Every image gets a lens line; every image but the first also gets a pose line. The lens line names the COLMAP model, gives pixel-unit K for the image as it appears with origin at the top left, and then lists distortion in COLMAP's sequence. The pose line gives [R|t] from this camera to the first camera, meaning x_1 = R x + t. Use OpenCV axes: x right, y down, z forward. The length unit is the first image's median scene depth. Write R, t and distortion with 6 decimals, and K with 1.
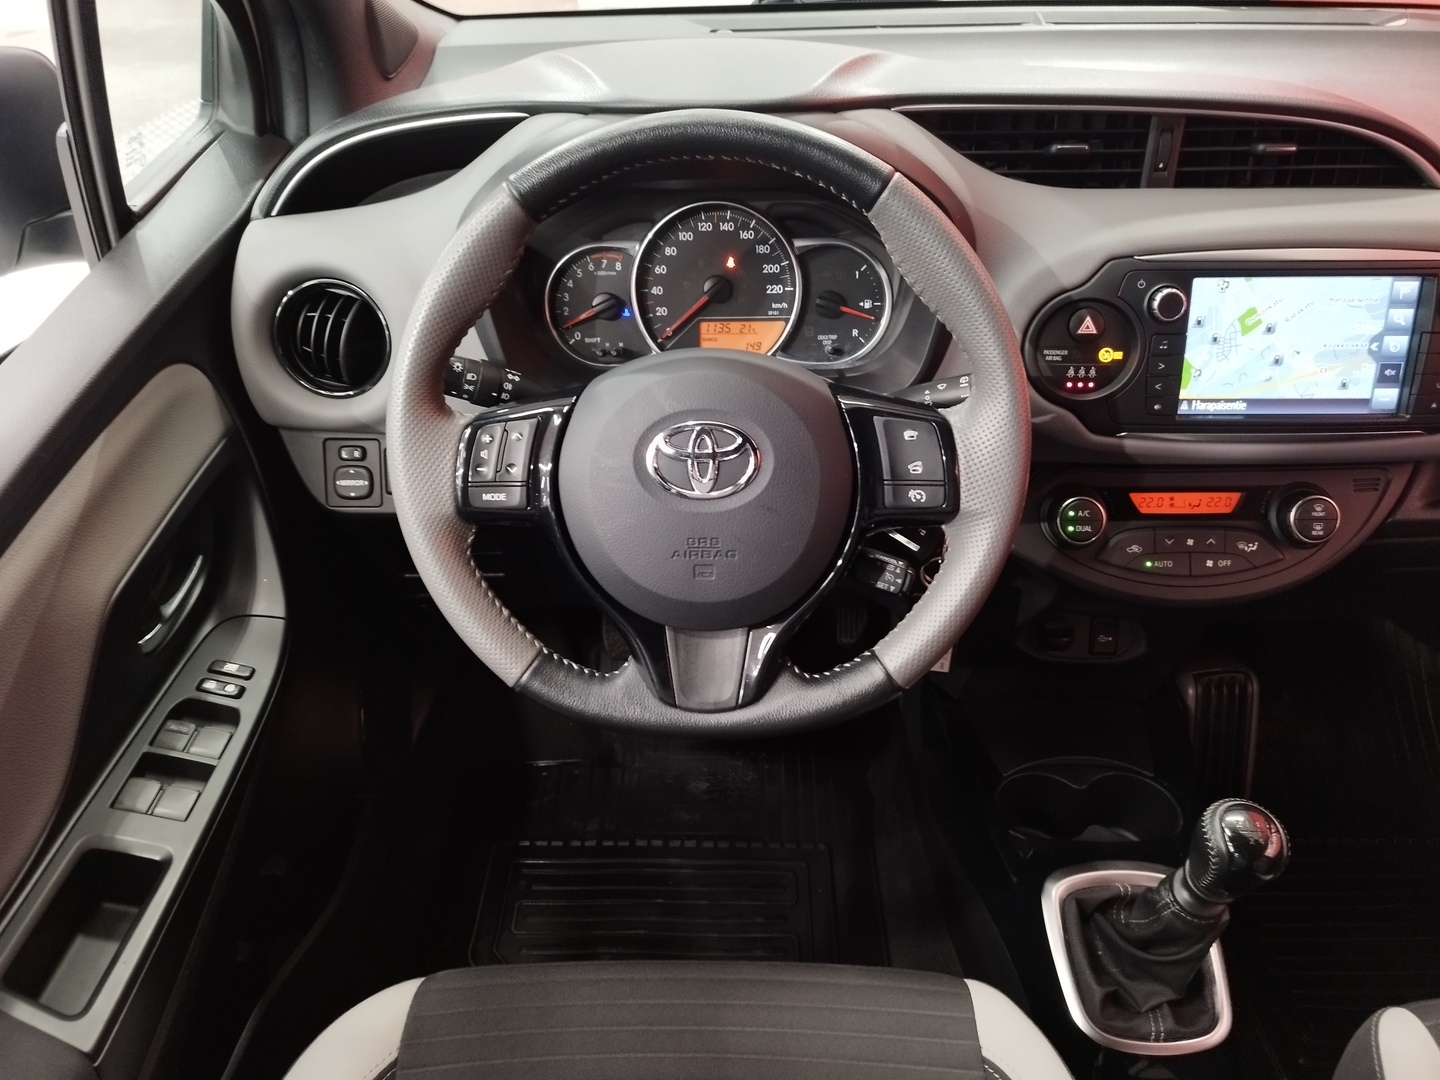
lens RADIAL K [[1050.1, 0, 720.0], [0, 1050.1, 540.0], [0, 0, 1]] dist [-0.003949, -0.002500]
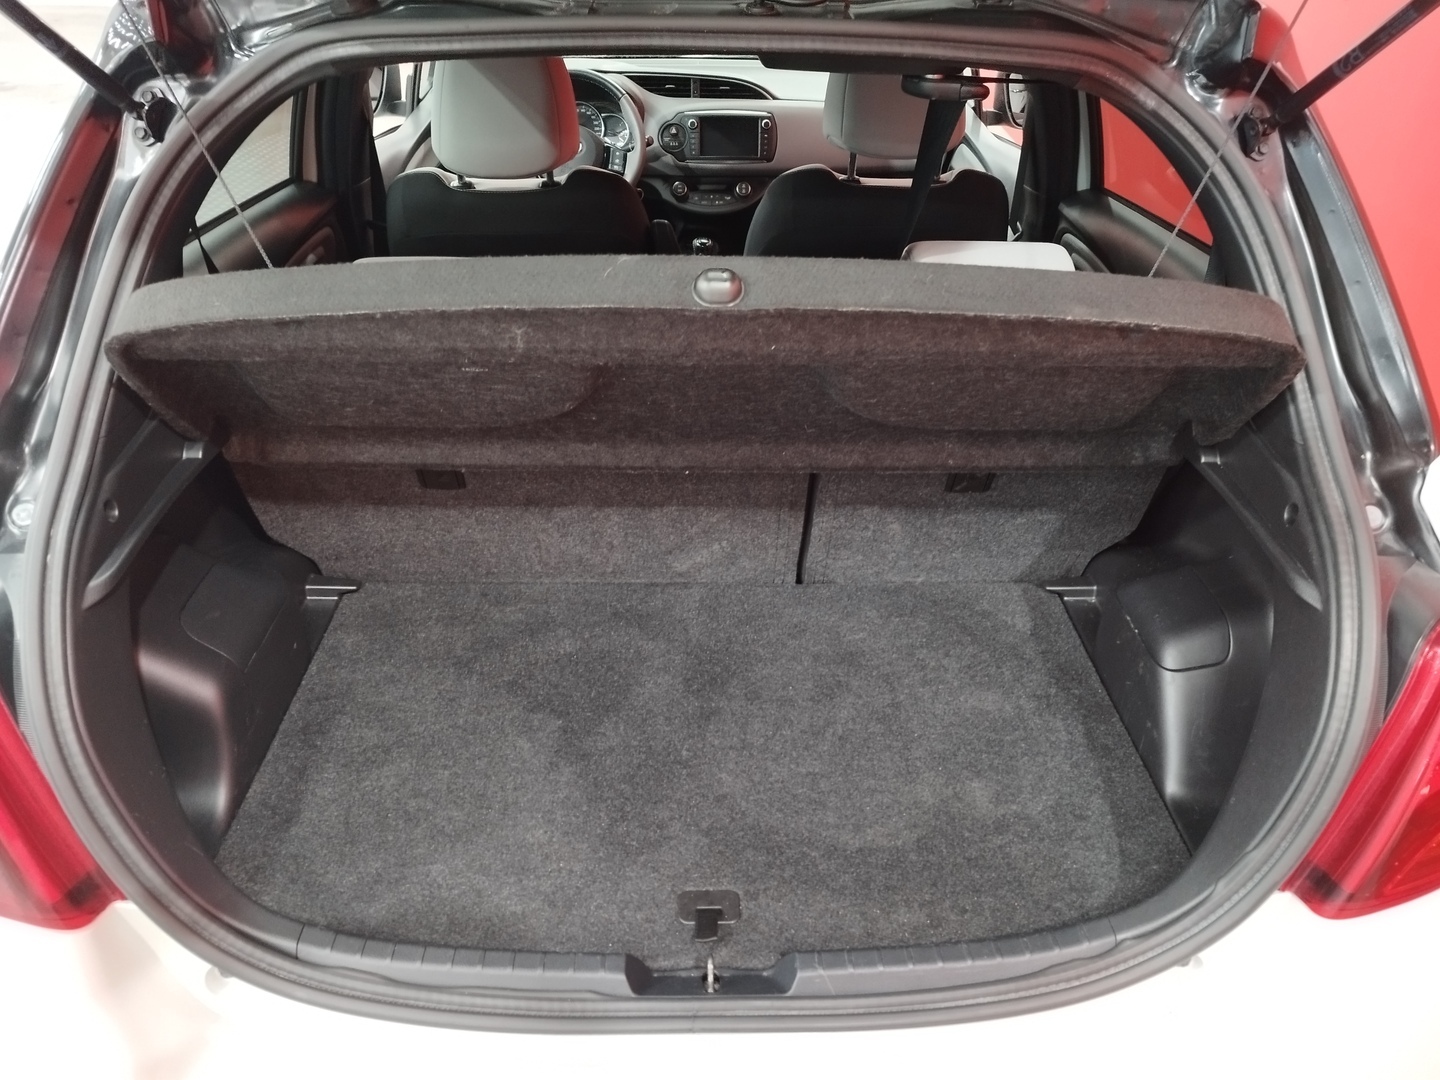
lens RADIAL K [[1041.4, 0, 720.0], [0, 1041.4, 540.0], [0, 0, 1]] dist [0.007823, -0.009569]
pose [[0.998831, -0.000301, 0.048336, 0.327770], [0.003816, 0.997351, -0.072636, 1.550611], [-0.048186, 0.072736, 0.996187, -2.674294]]
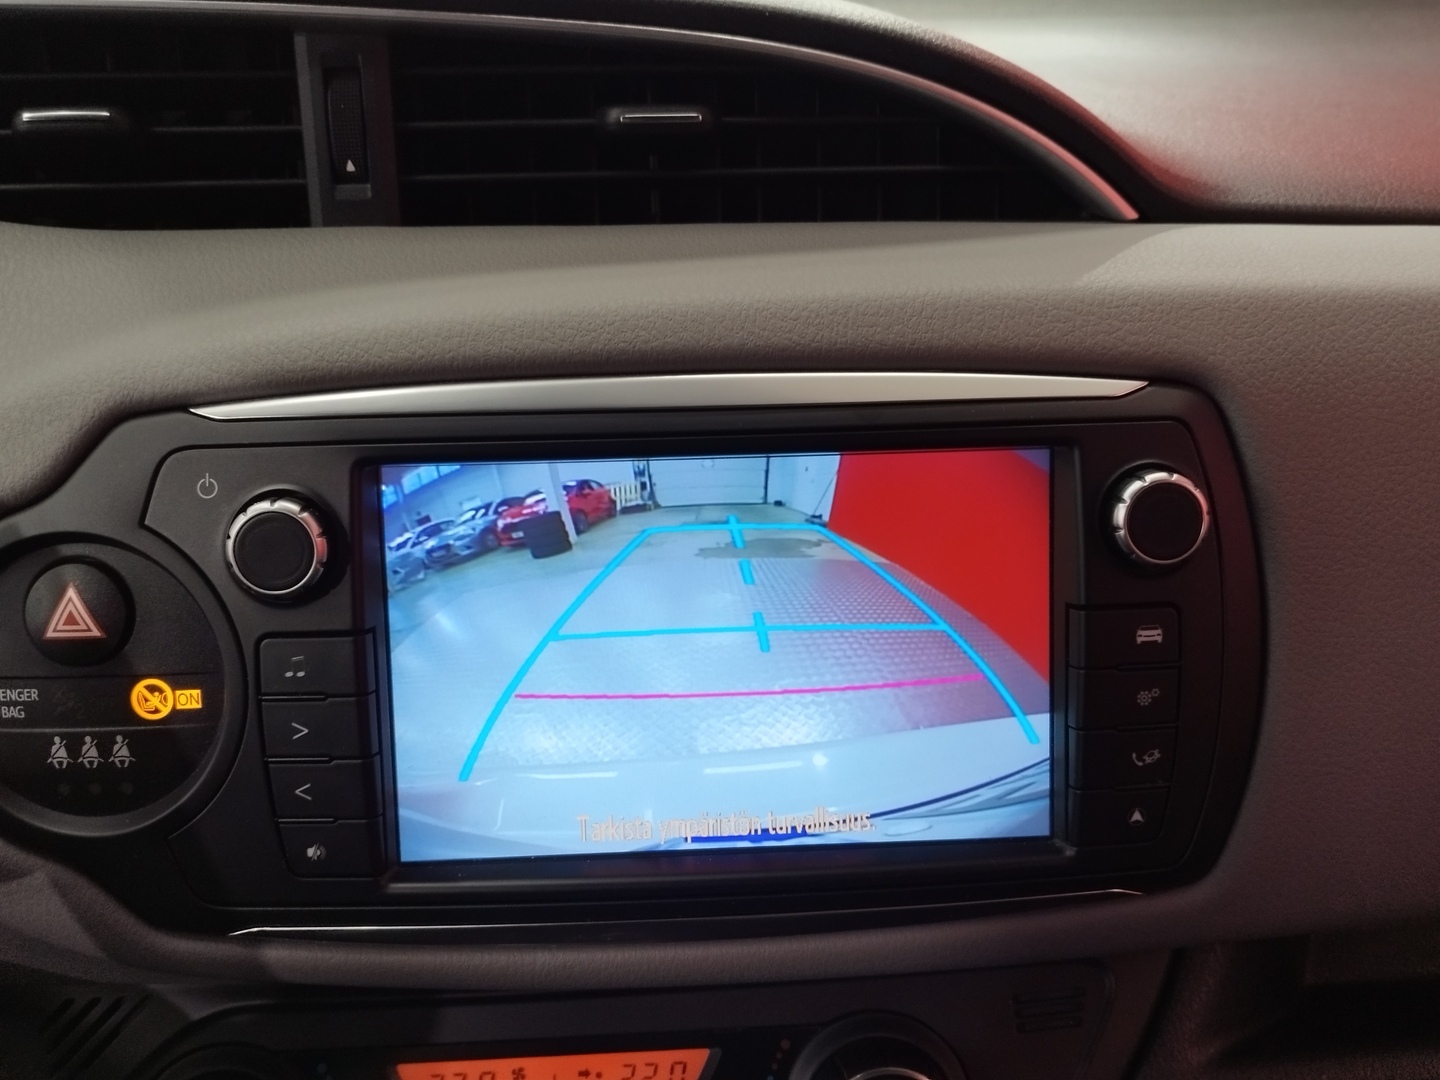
lens RADIAL K [[1419.9, 0, 720.0], [0, 1419.9, 540.0], [0, 0, 1]] dist [0.003362, -0.012055]
pose [[0.997135, -0.026167, 0.070974, 0.511994], [0.039580, 0.980056, -0.194741, -0.130483], [-0.064462, 0.196992, 0.978284, 0.539473]]
